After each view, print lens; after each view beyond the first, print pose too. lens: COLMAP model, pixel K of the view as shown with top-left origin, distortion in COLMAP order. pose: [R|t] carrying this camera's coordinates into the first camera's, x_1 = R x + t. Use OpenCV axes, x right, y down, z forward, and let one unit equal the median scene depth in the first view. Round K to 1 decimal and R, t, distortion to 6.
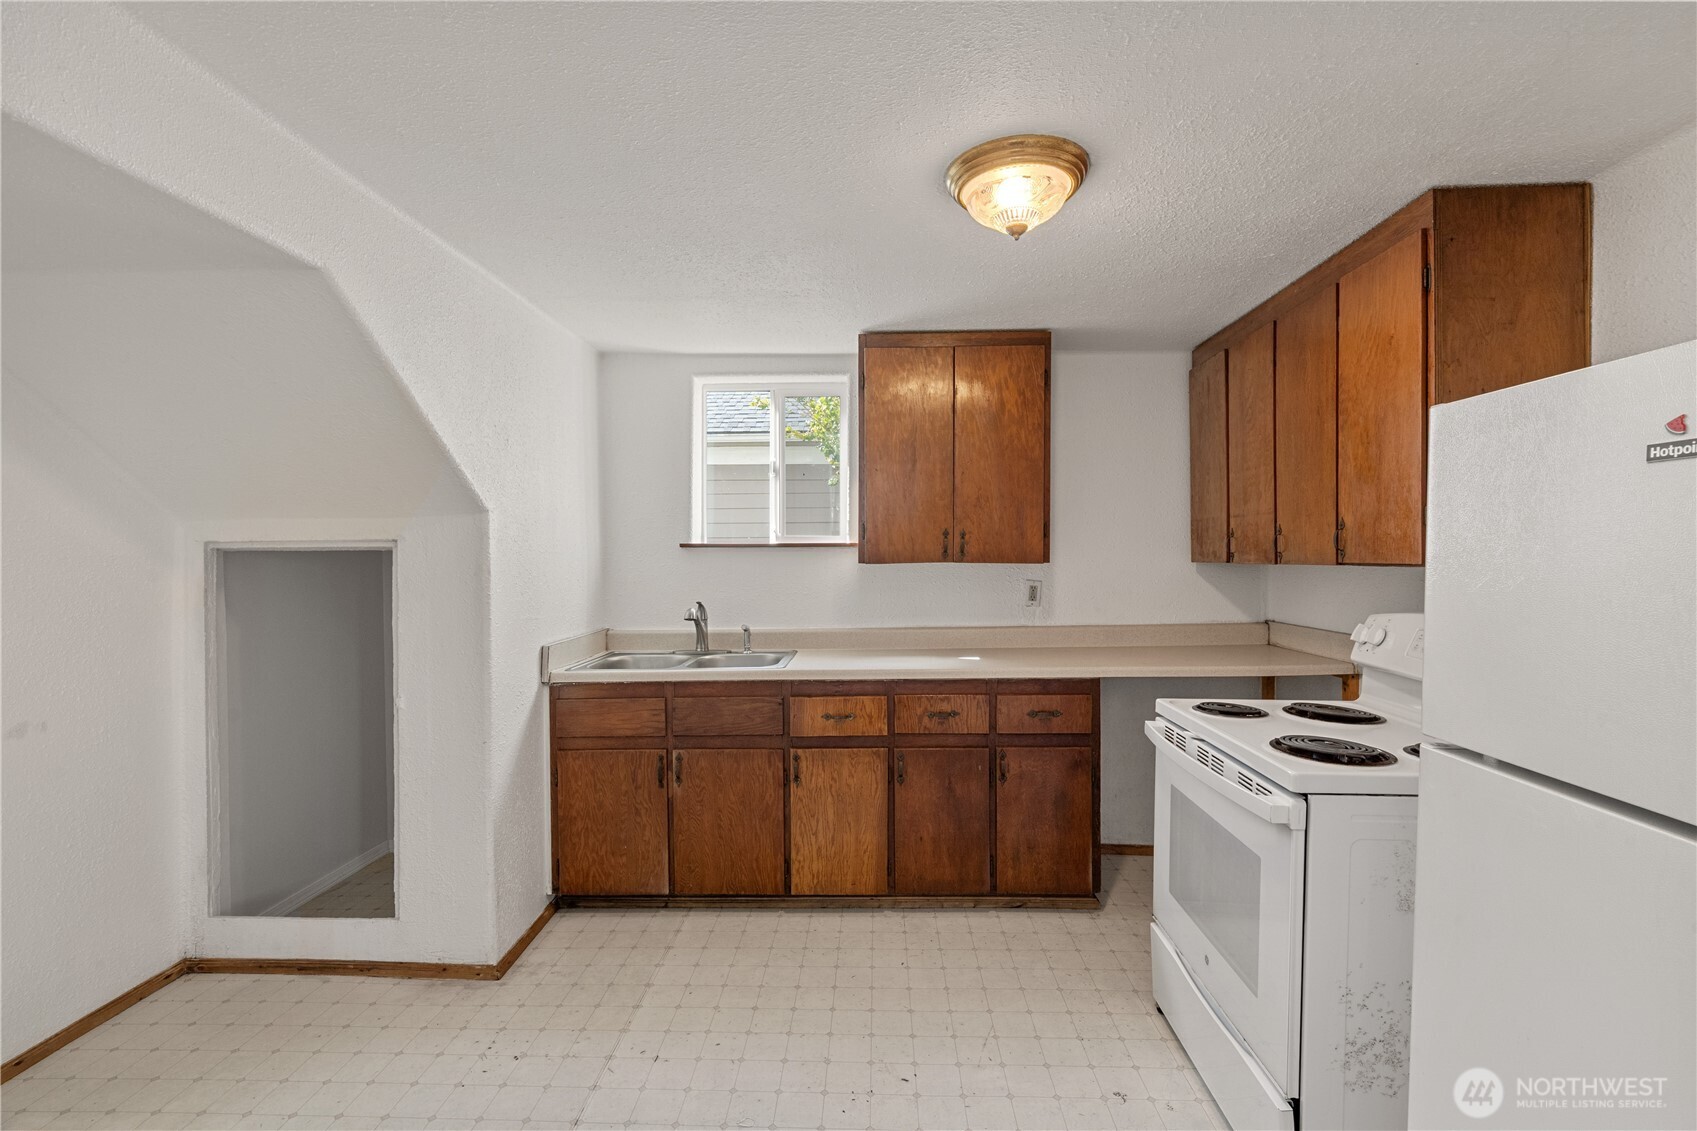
lens RADIAL K [[763.6, 0, 848.5], [0, 763.6, 565.5], [0, 0, 1]] dist [-0.003570, 0.003627]
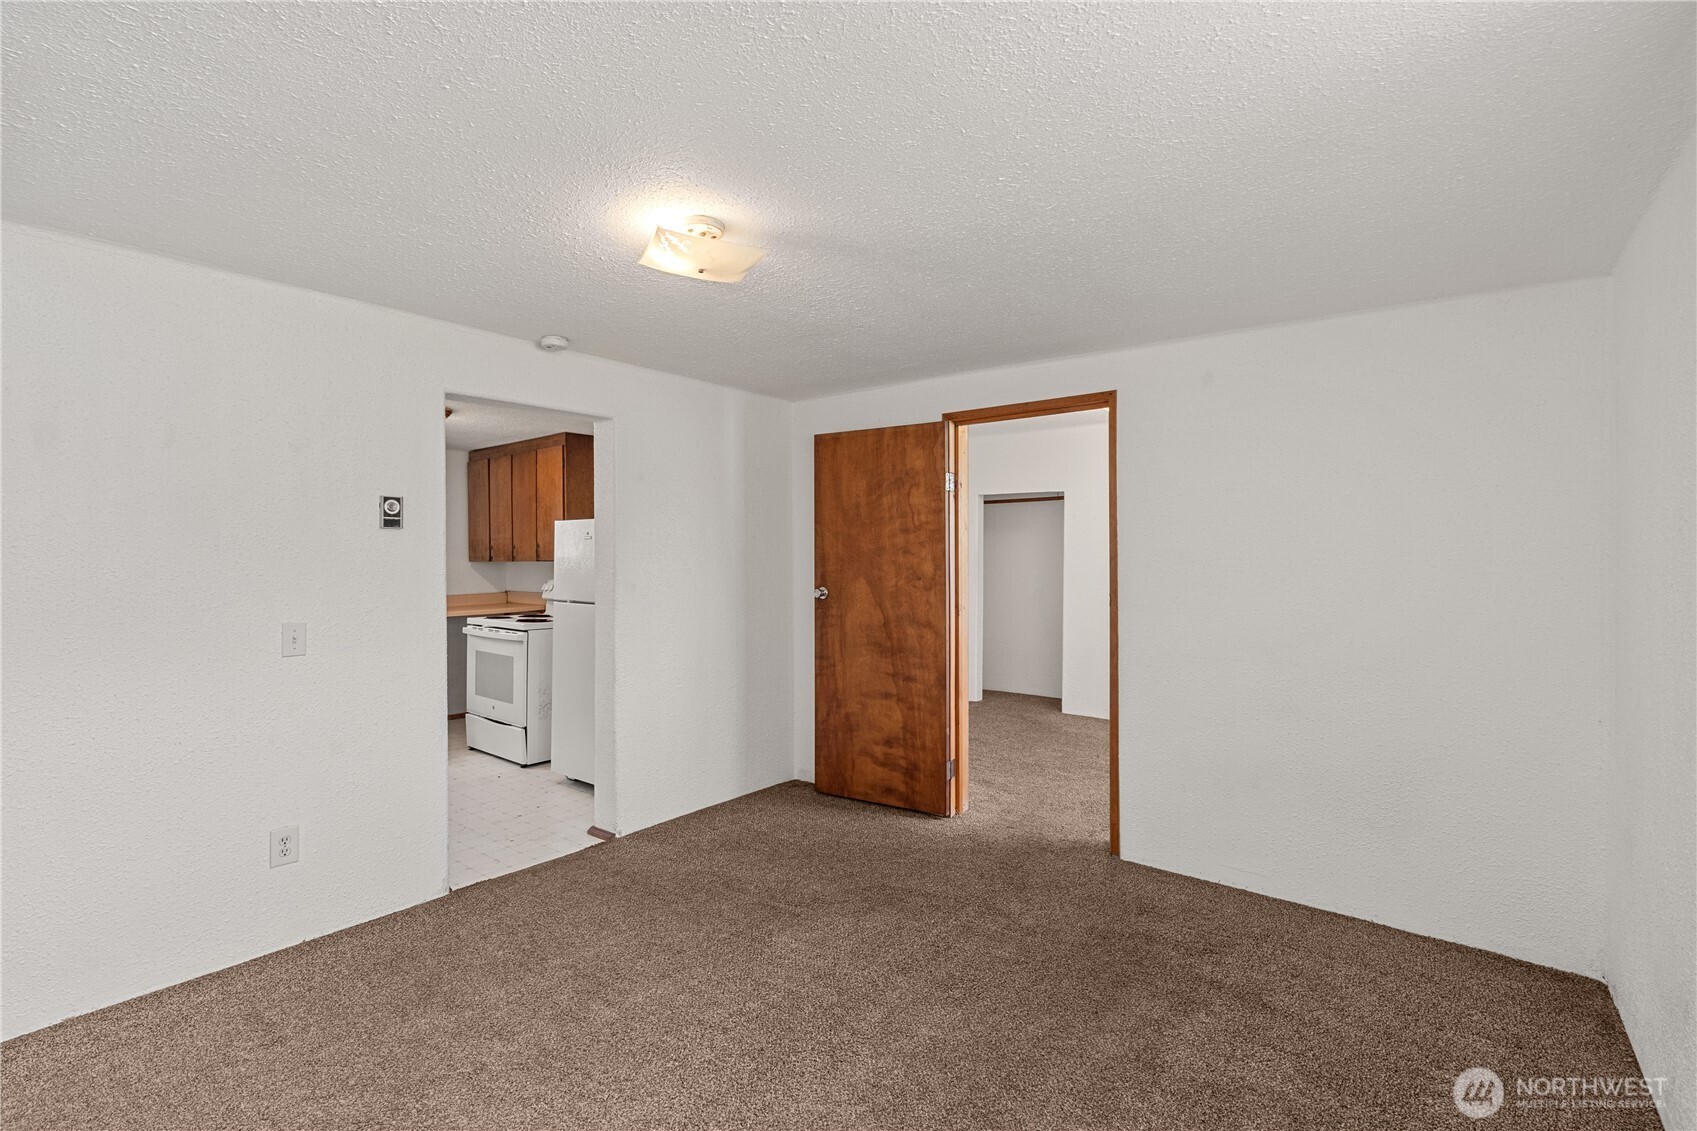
lens RADIAL K [[763.6, 0, 848.5], [0, 763.6, 565.5], [0, 0, 1]] dist [-0.003570, 0.003627]
pose [[0.583483, -0.002804, 0.812121, -0.652519], [0.008192, 0.999963, -0.002433, 0.022122], [-0.812084, 0.008072, 0.583485, -1.057181]]
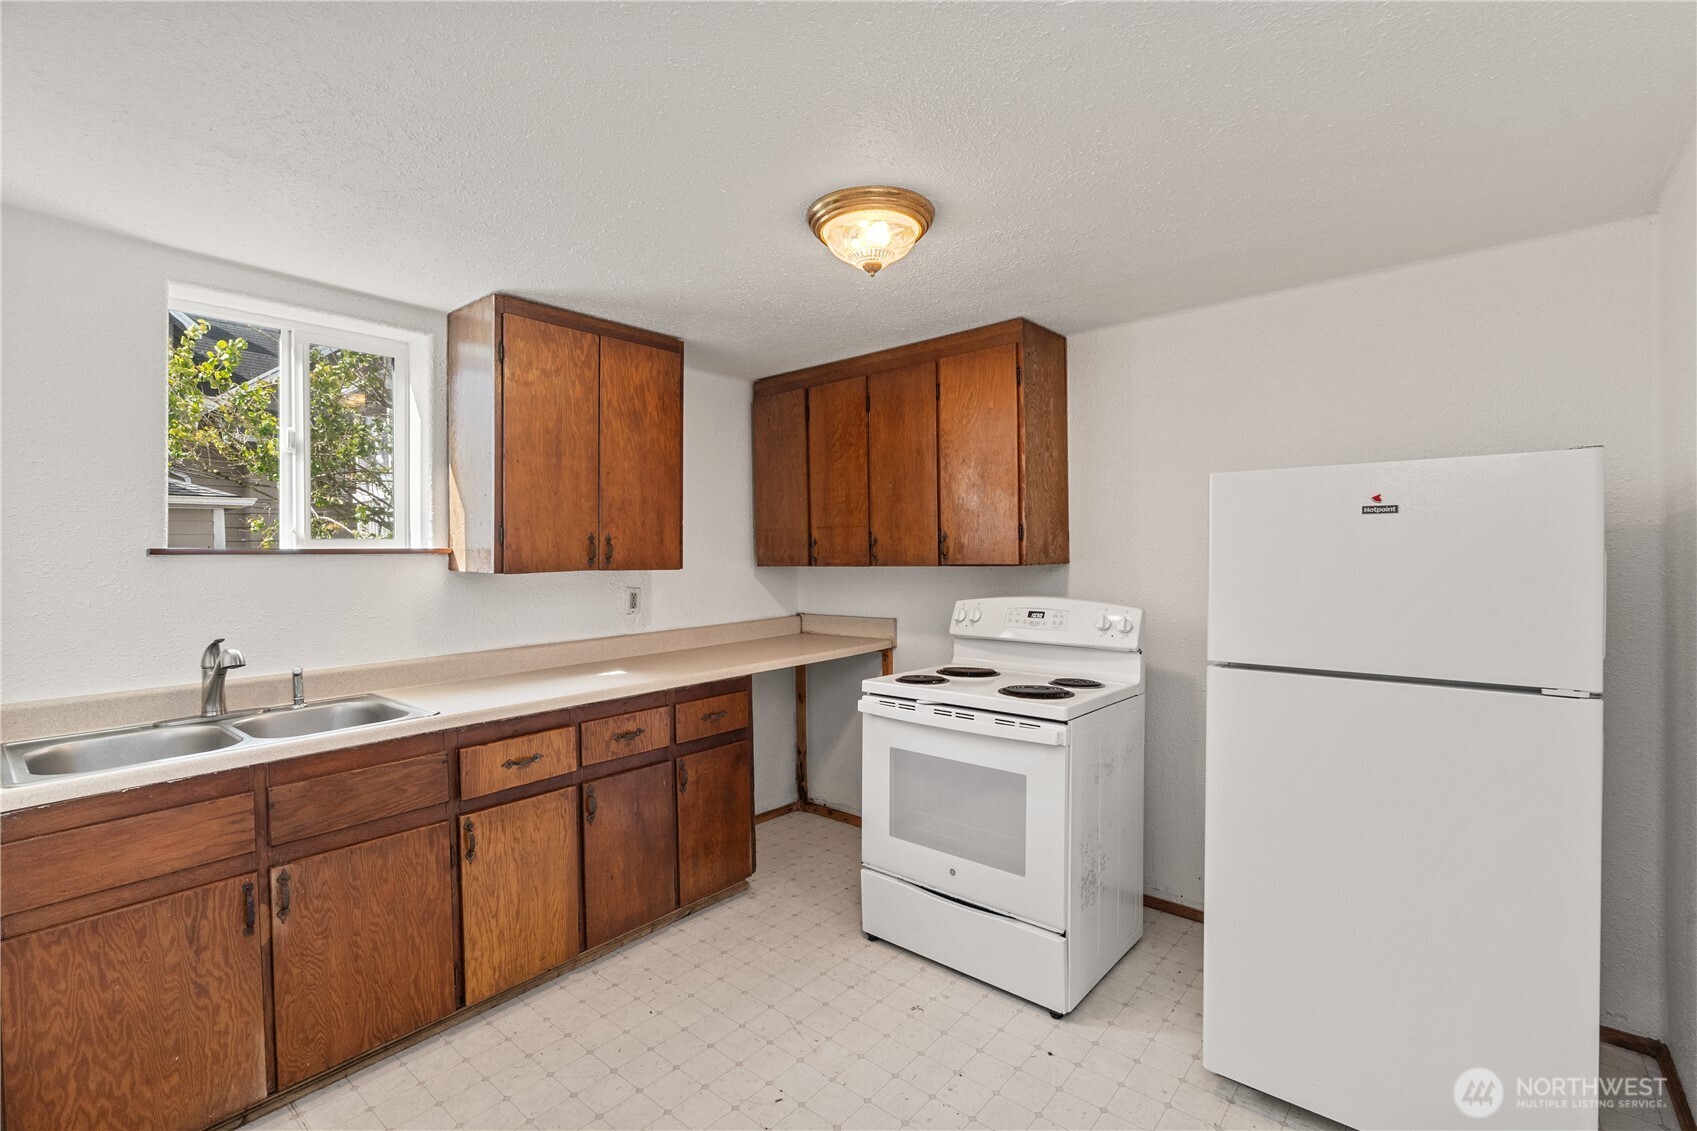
lens RADIAL K [[763.6, 0, 848.5], [0, 763.6, 565.5], [0, 0, 1]] dist [-0.003570, 0.003627]
pose [[0.622267, -0.014132, 0.782678, -0.428563], [0.020198, 0.999794, 0.001994, -0.005971], [-0.782545, 0.014568, 0.622424, 0.214130]]
